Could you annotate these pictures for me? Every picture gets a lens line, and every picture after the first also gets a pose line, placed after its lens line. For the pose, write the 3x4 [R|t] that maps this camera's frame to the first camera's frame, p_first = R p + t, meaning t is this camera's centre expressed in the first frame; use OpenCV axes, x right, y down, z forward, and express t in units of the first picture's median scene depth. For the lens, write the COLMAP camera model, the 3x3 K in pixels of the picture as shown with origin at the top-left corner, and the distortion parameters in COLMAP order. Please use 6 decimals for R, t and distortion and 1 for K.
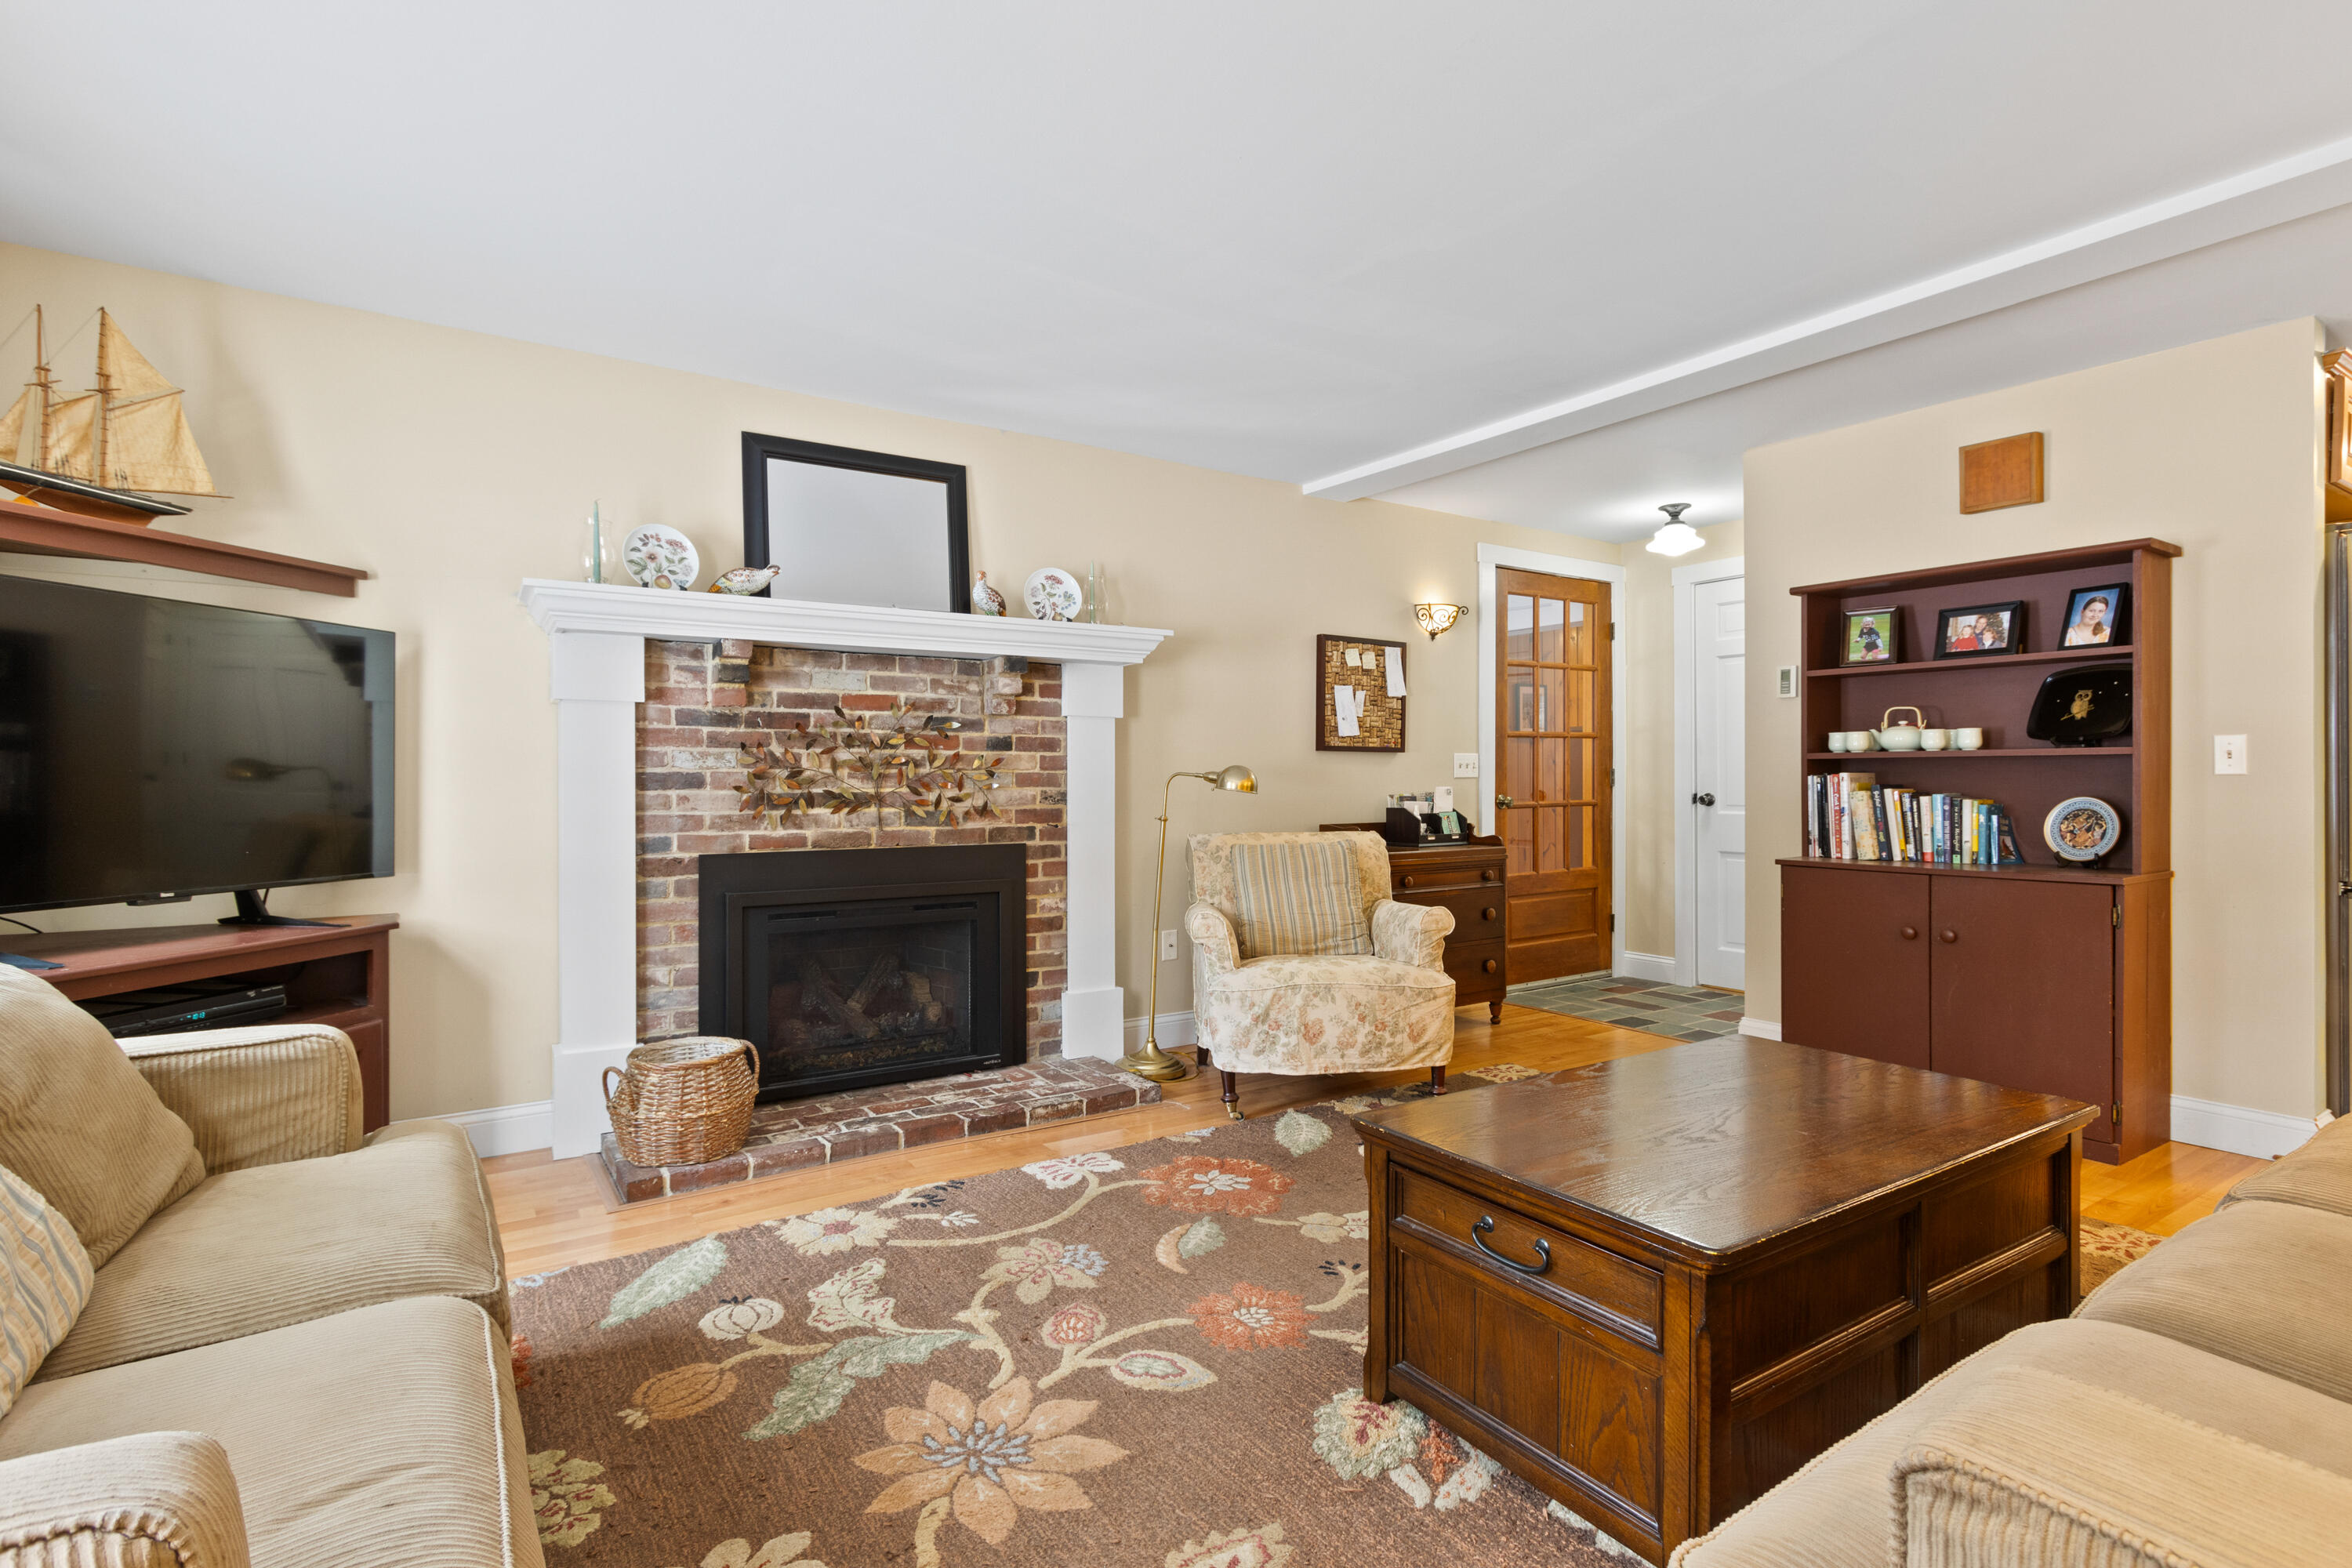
lens RADIAL K [[1103.5, 0, 1162.5], [0, 1103.5, 789.5], [0, 0, 1]] dist [-0.001897, -0.000121]
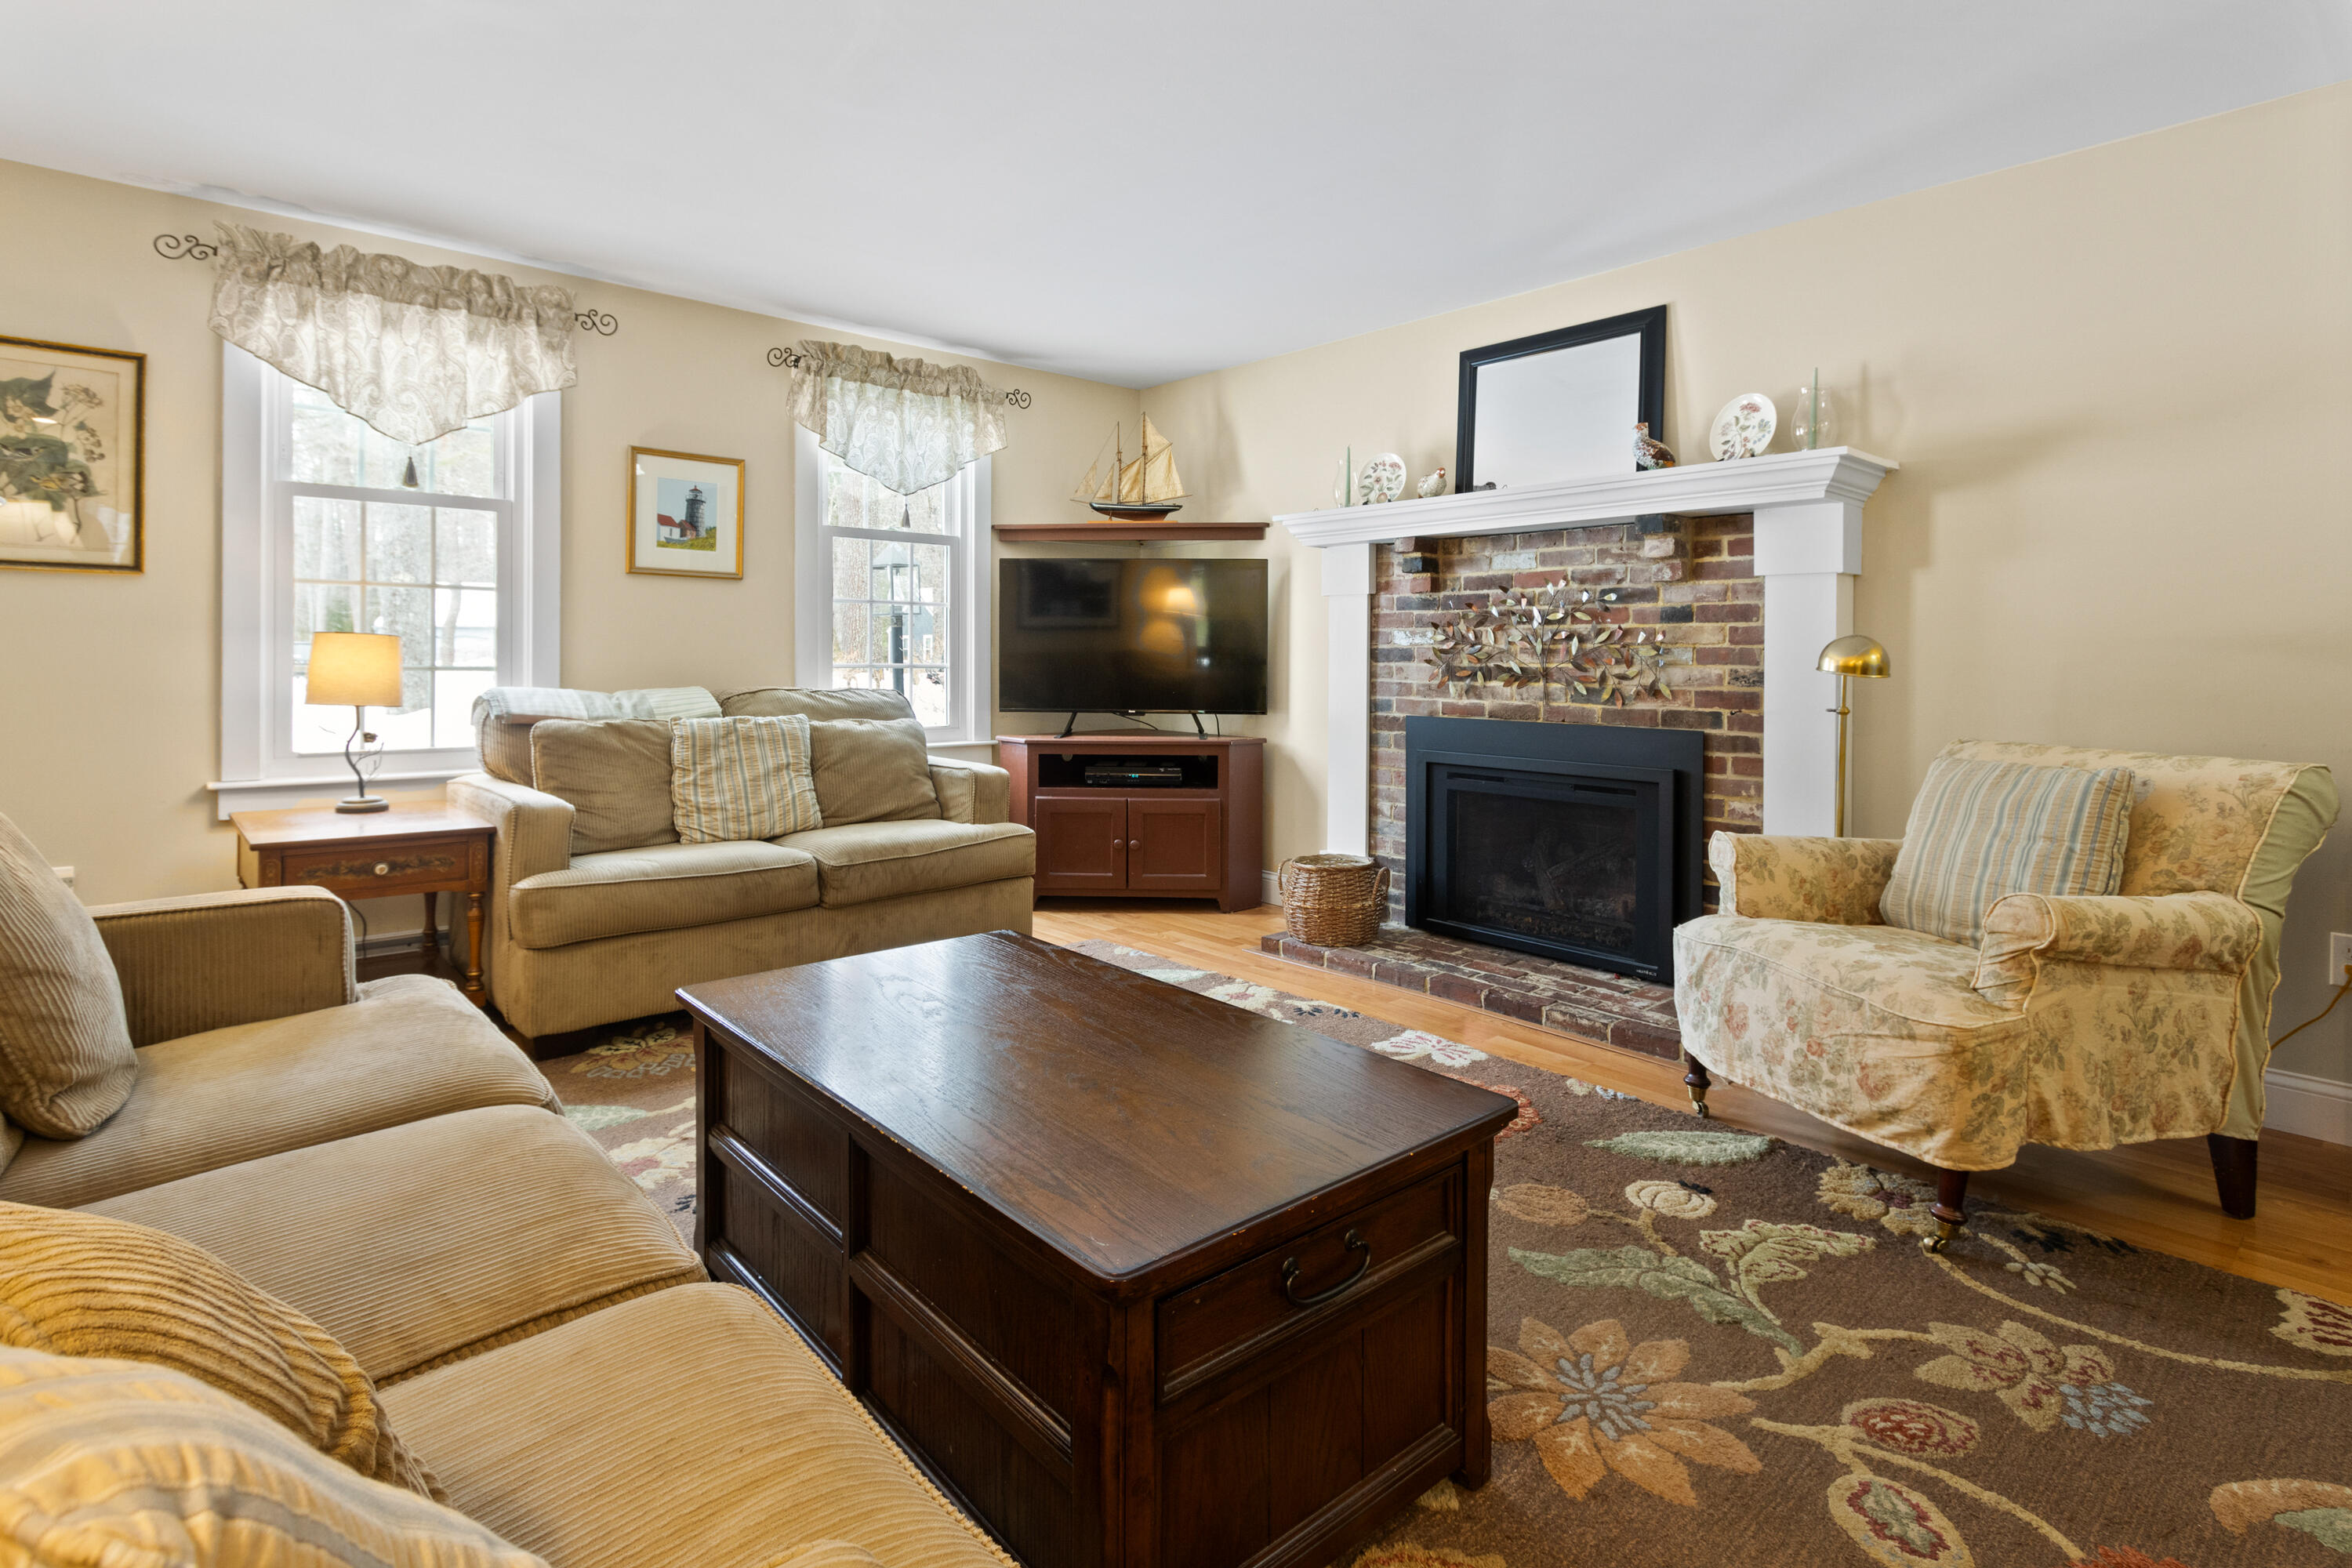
lens RADIAL K [[1168.2, 0, 1152.3], [0, 1168.2, 652.7], [0, 0, 1]] dist [0.013199, -0.000220]
pose [[0.140467, 0.000086, -0.990085, 0.791301], [-0.016030, 0.999869, -0.002187, -0.003010], [0.989956, 0.016179, 0.140450, 0.516822]]
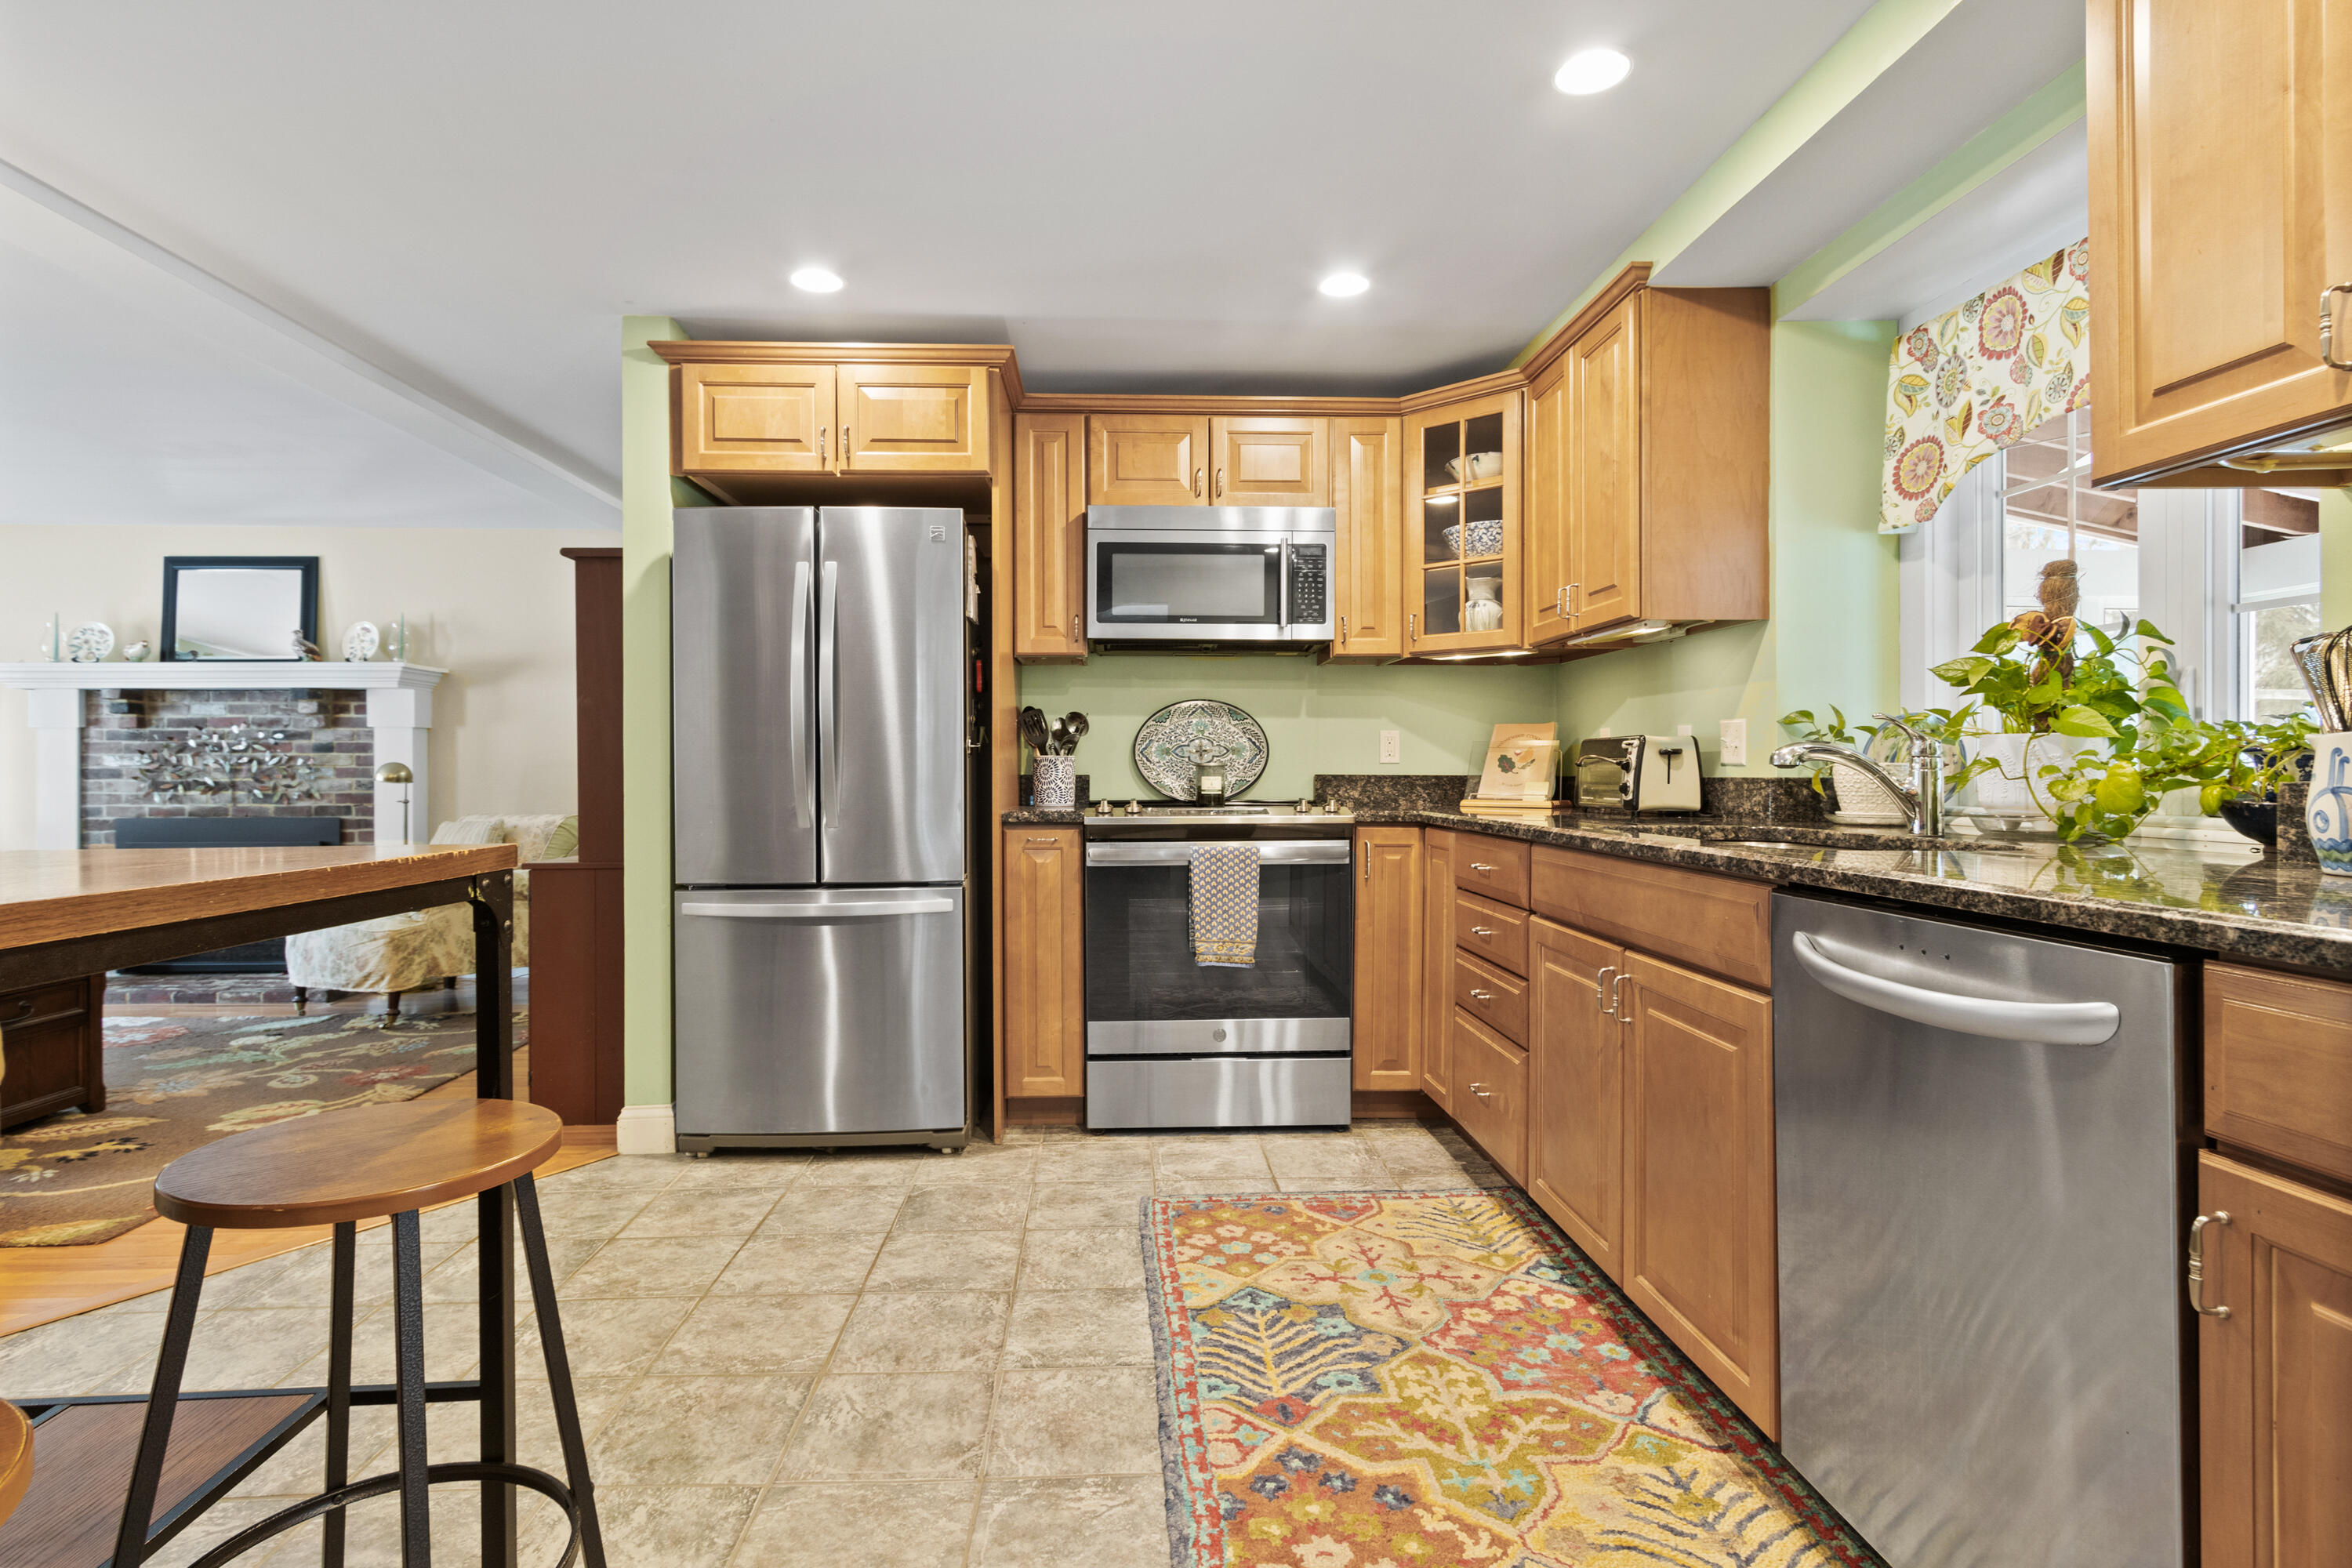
lens RADIAL K [[1144.6, 0, 1168.6], [0, 1144.6, 769.0], [0, 0, 1]] dist [0.000227, -0.000896]
pose [[0.867851, -0.001351, -0.496822, 1.732903], [-0.003233, 0.999960, -0.008368, -0.005514], [0.496813, 0.008868, 0.867812, 0.283035]]
